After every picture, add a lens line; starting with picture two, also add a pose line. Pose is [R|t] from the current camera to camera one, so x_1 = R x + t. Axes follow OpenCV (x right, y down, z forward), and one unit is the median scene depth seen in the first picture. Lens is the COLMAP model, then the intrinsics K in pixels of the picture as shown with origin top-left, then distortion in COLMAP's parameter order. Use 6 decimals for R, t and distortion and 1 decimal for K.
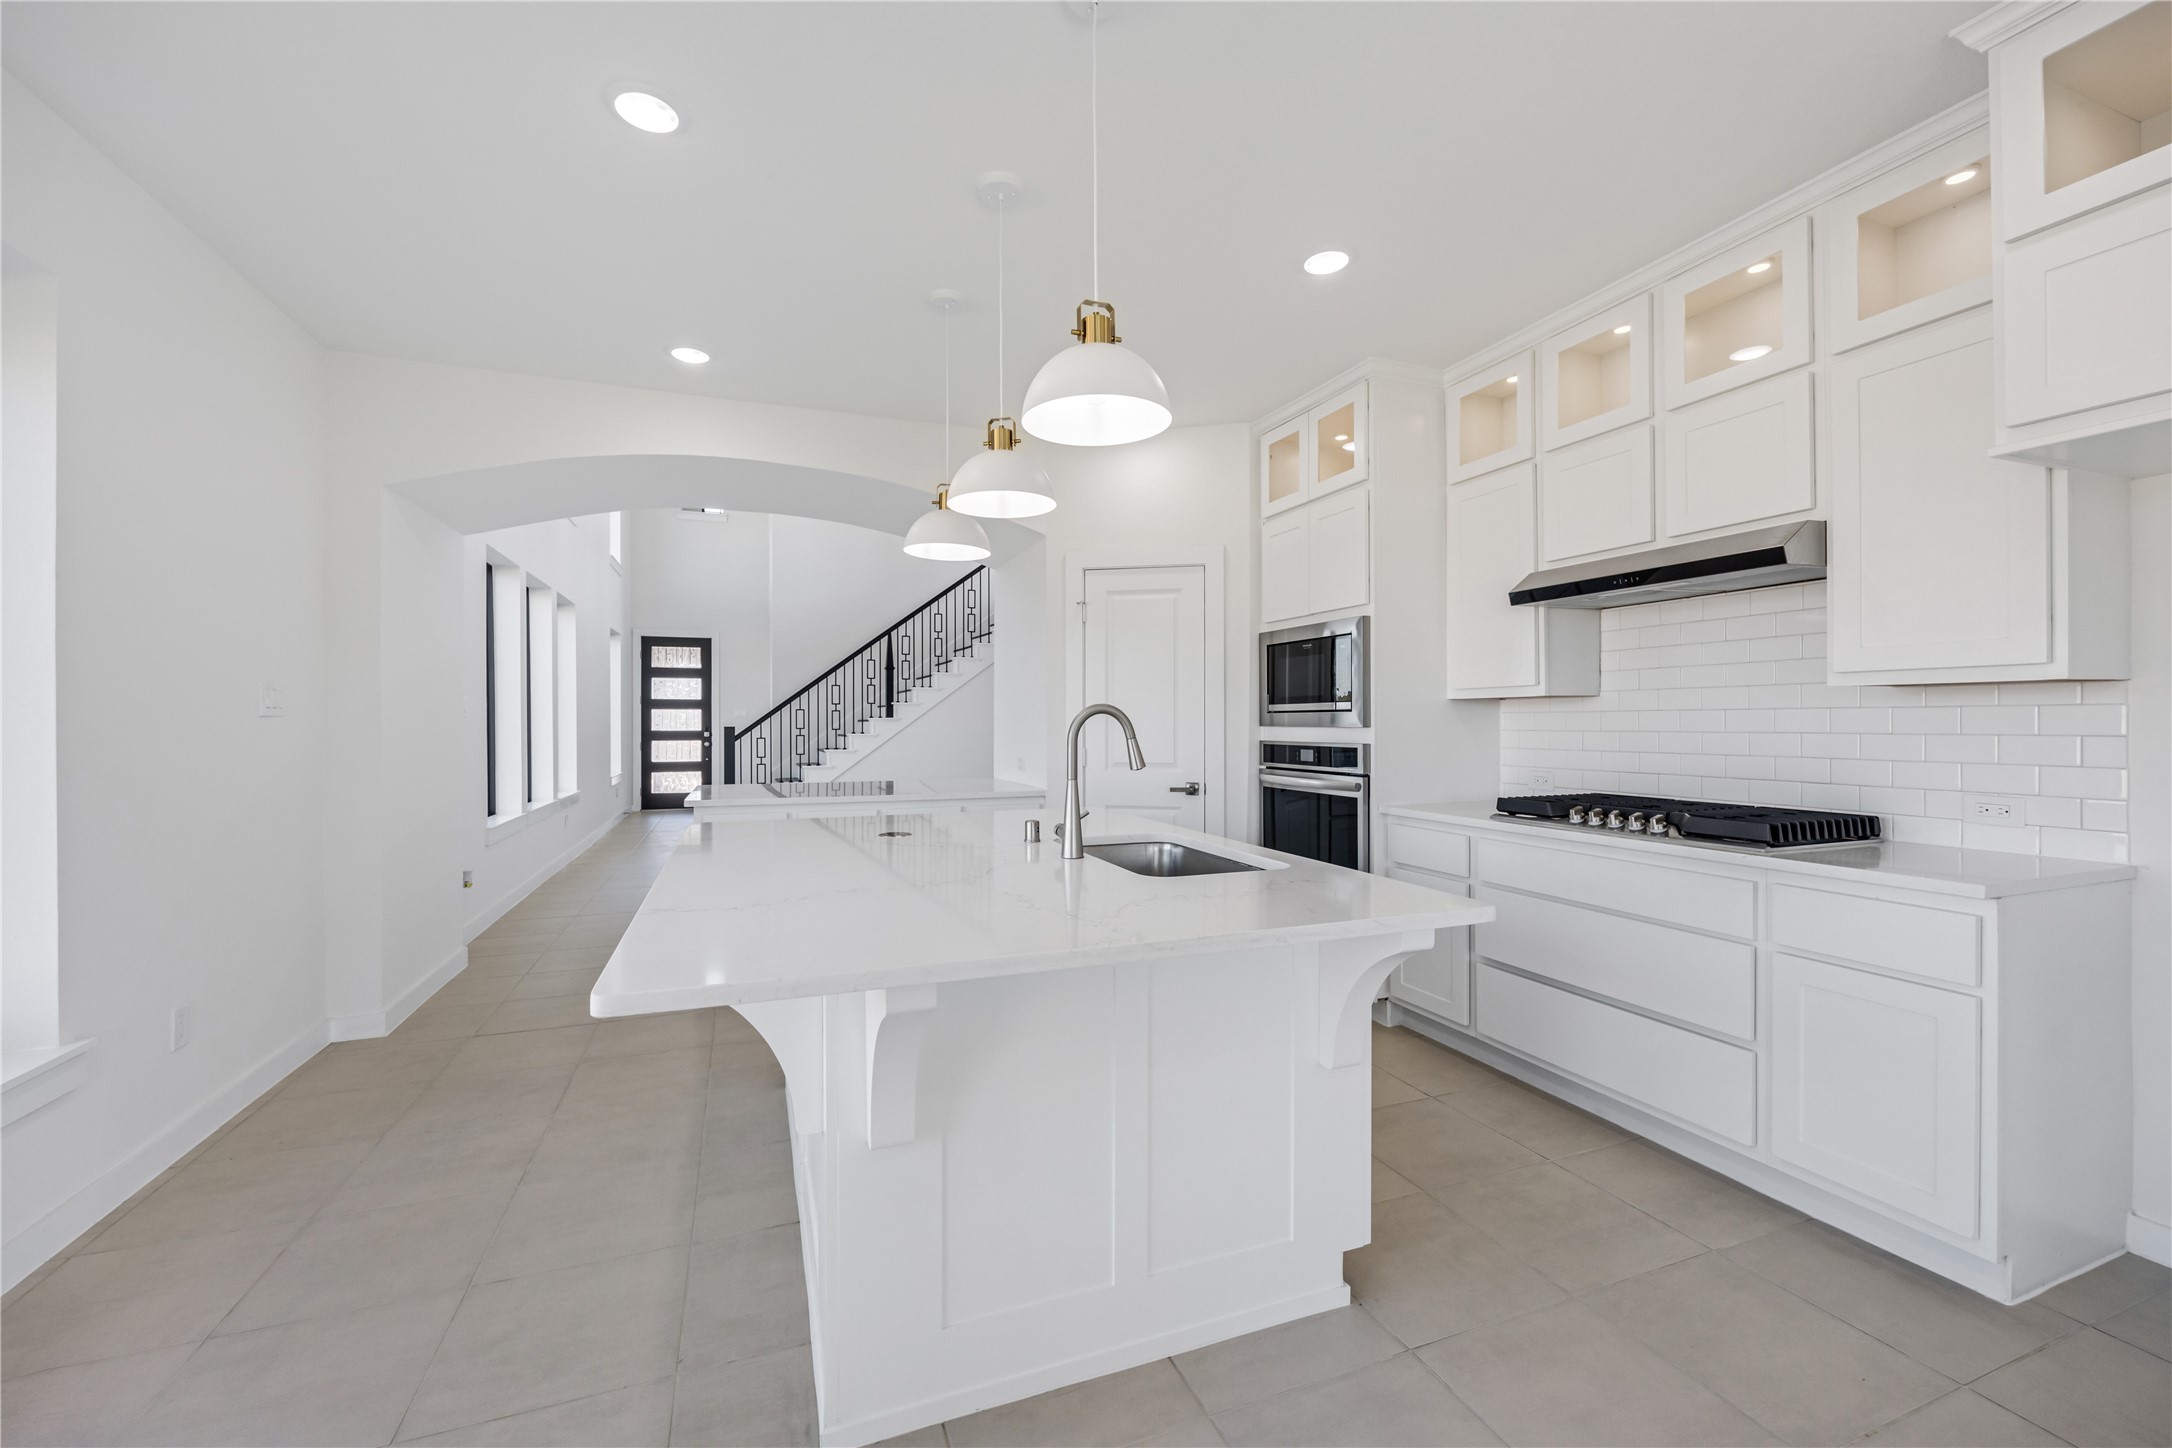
lens RADIAL K [[869.0, 0, 1081.3], [0, 869.0, 721.2], [0, 0, 1]] dist [-0.004185, 0.000919]
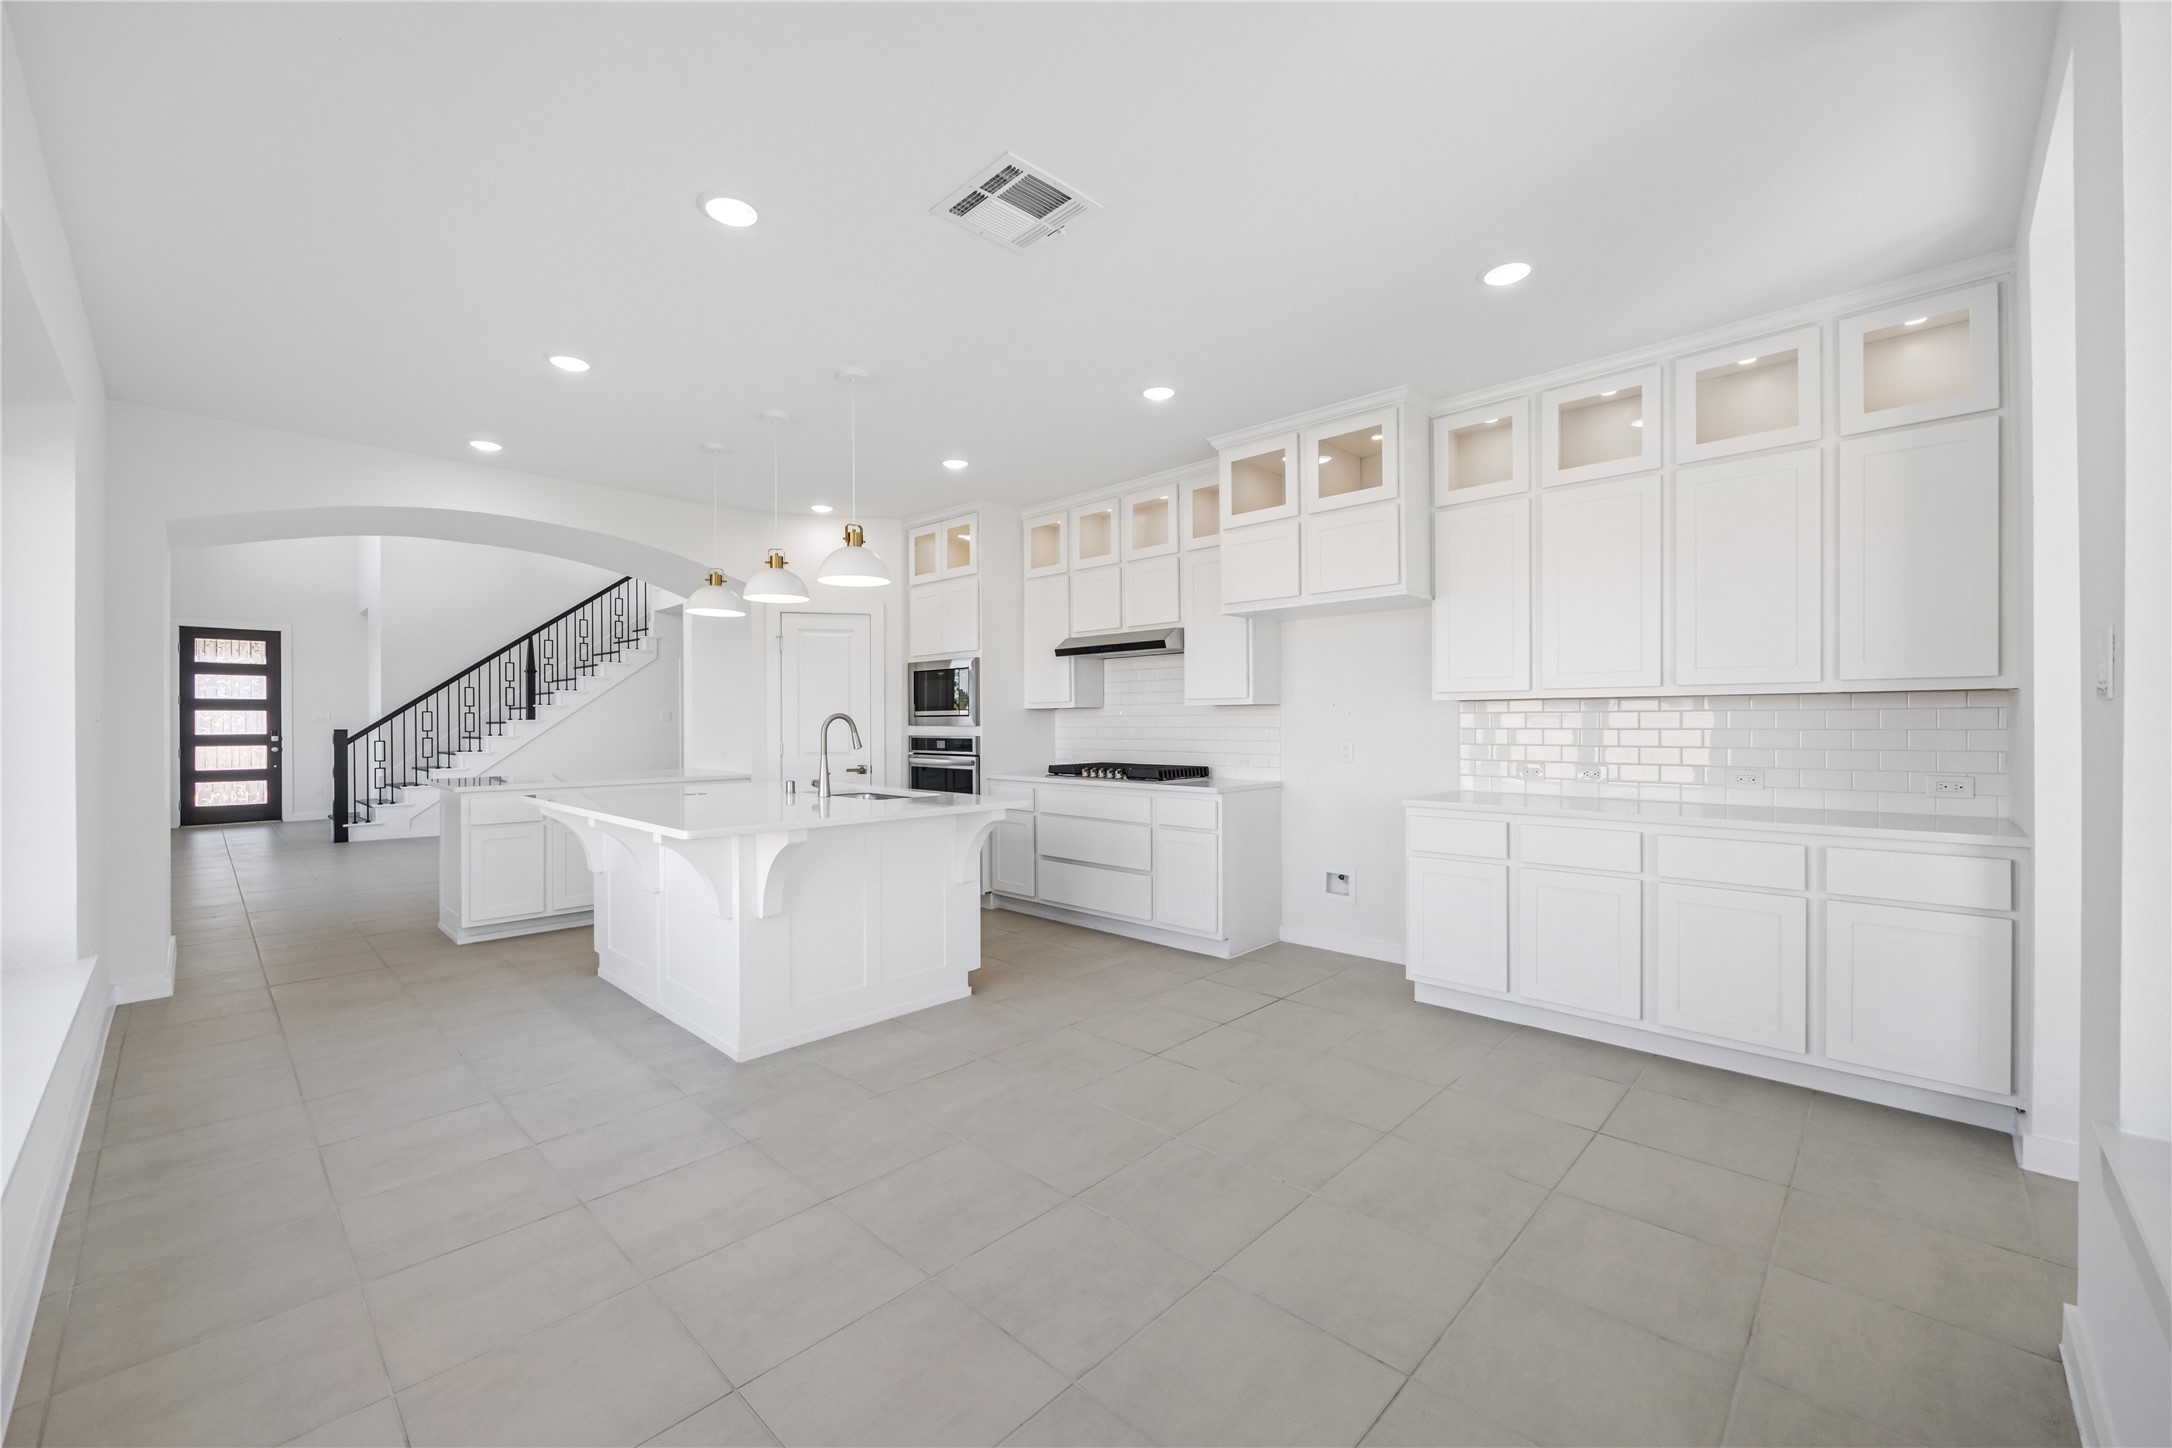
lens RADIAL K [[869.0, 0, 1084.2], [0, 869.0, 724.2], [0, 0, 1]] dist [-0.004185, 0.000919]
pose [[0.905351, -0.003545, 0.424649, -0.152266], [0.002476, 0.999992, 0.003067, -0.000695], [-0.424657, -0.001725, 0.905353, -0.466165]]
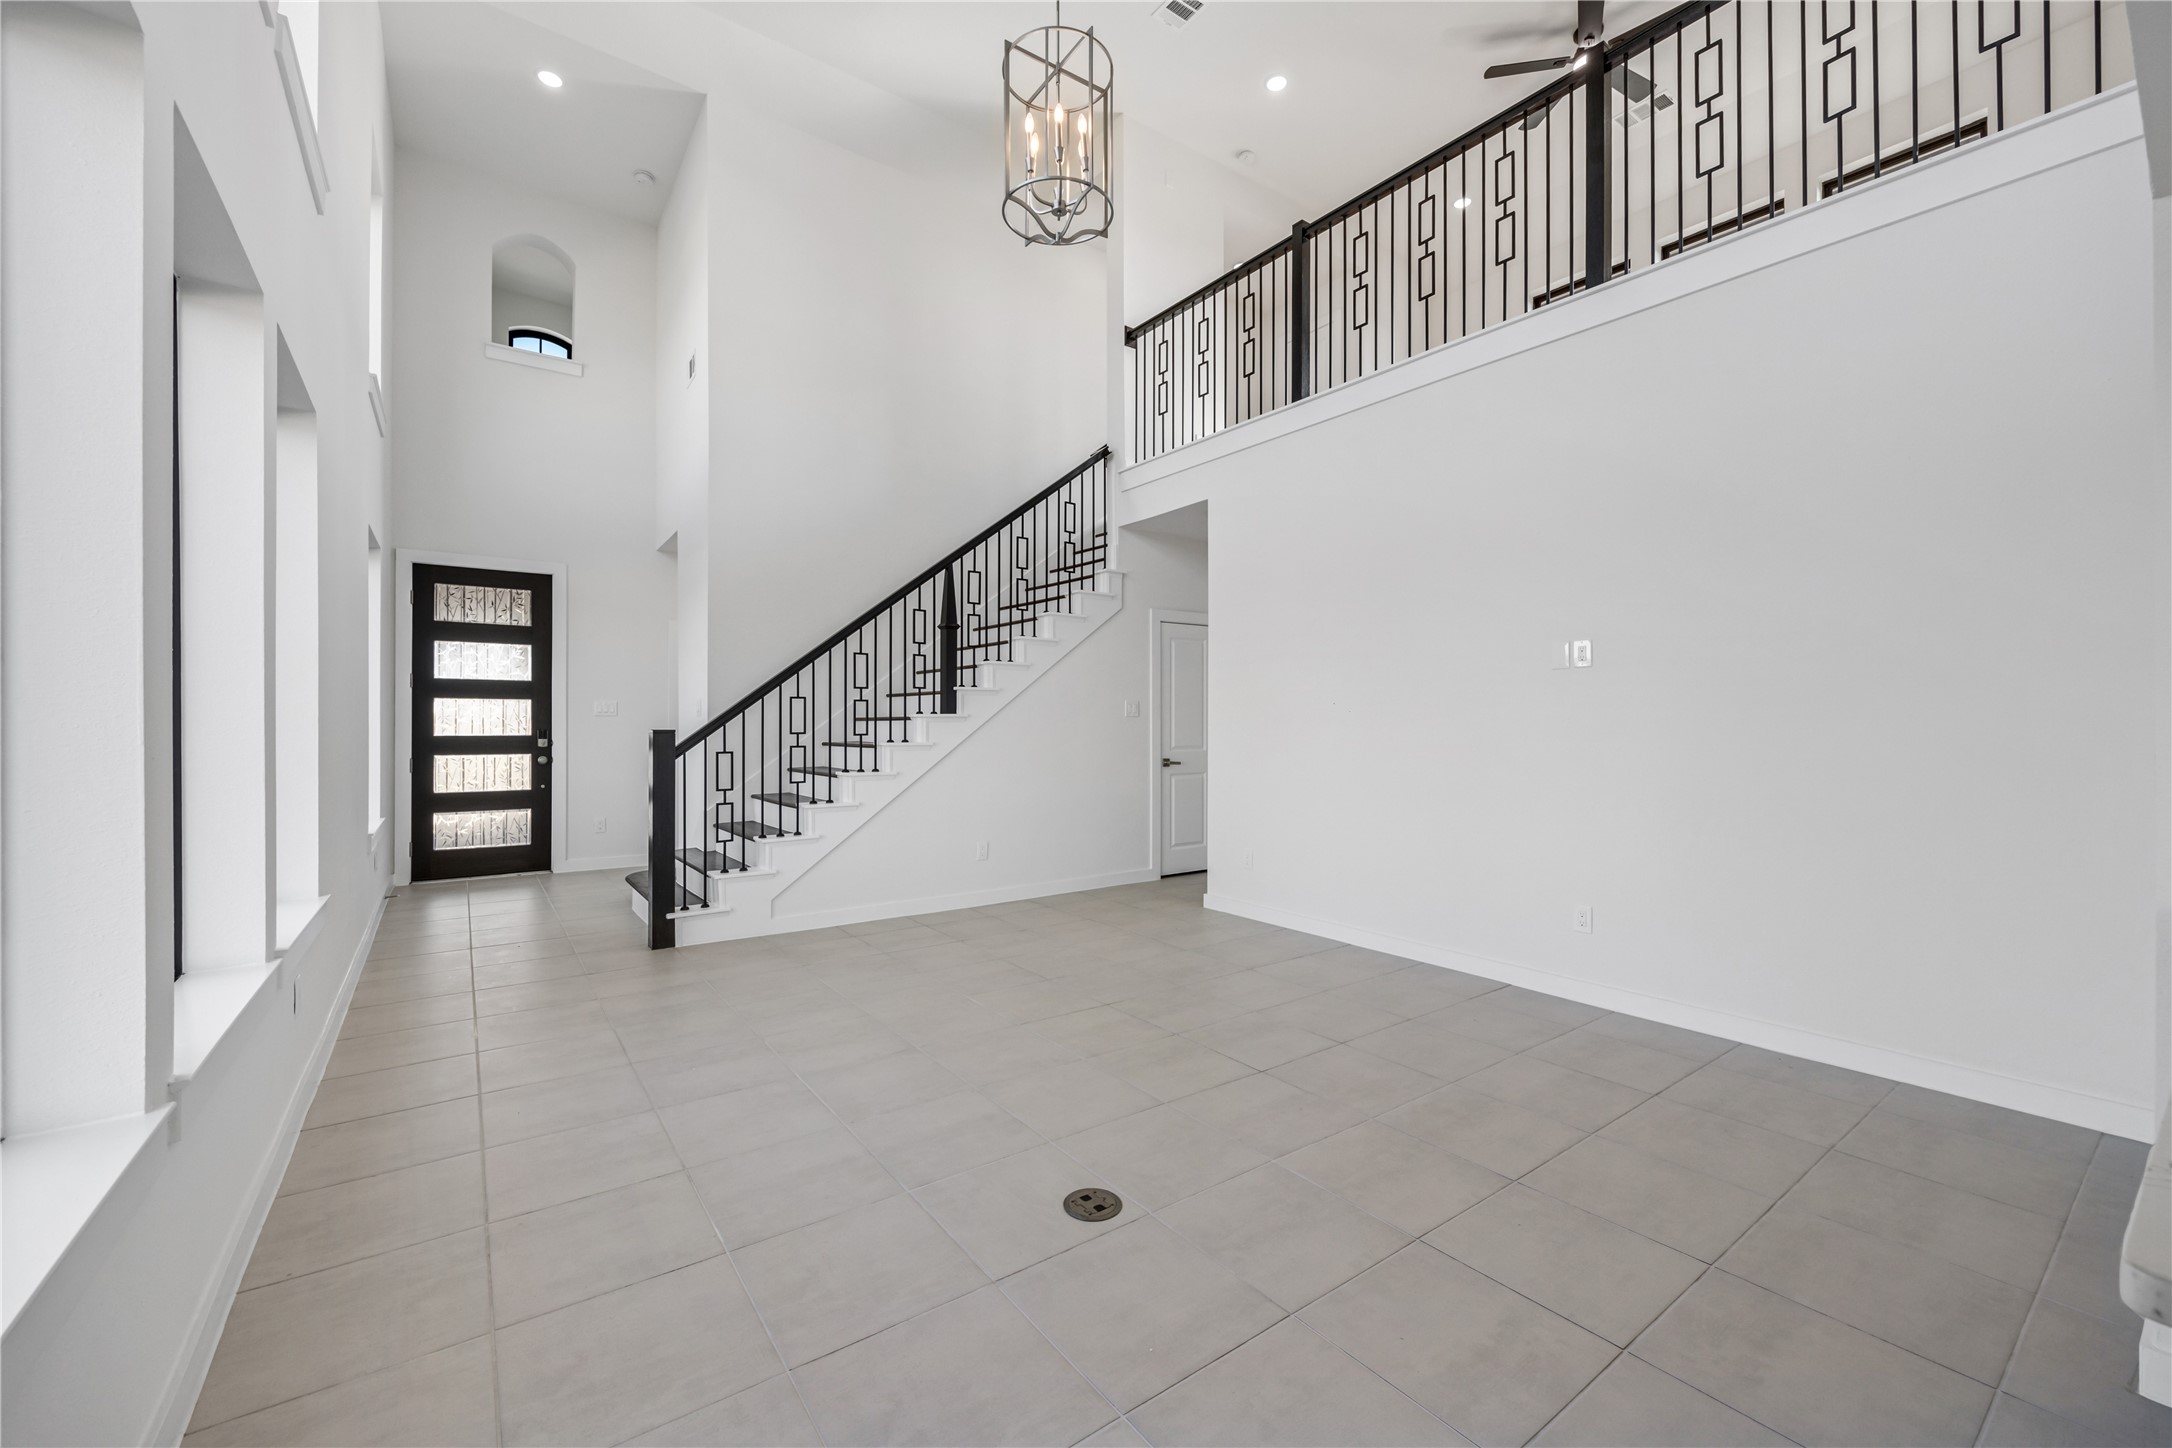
lens RADIAL K [[869.0, 0, 1070.7], [0, 869.0, 717.1], [0, 0, 1]] dist [-0.004185, 0.000919]
pose [[0.967432, 0.003372, 0.253109, -0.672501], [-0.001881, 0.999979, -0.006131, 0.003442], [-0.253124, 0.005455, 0.967418, 1.010777]]
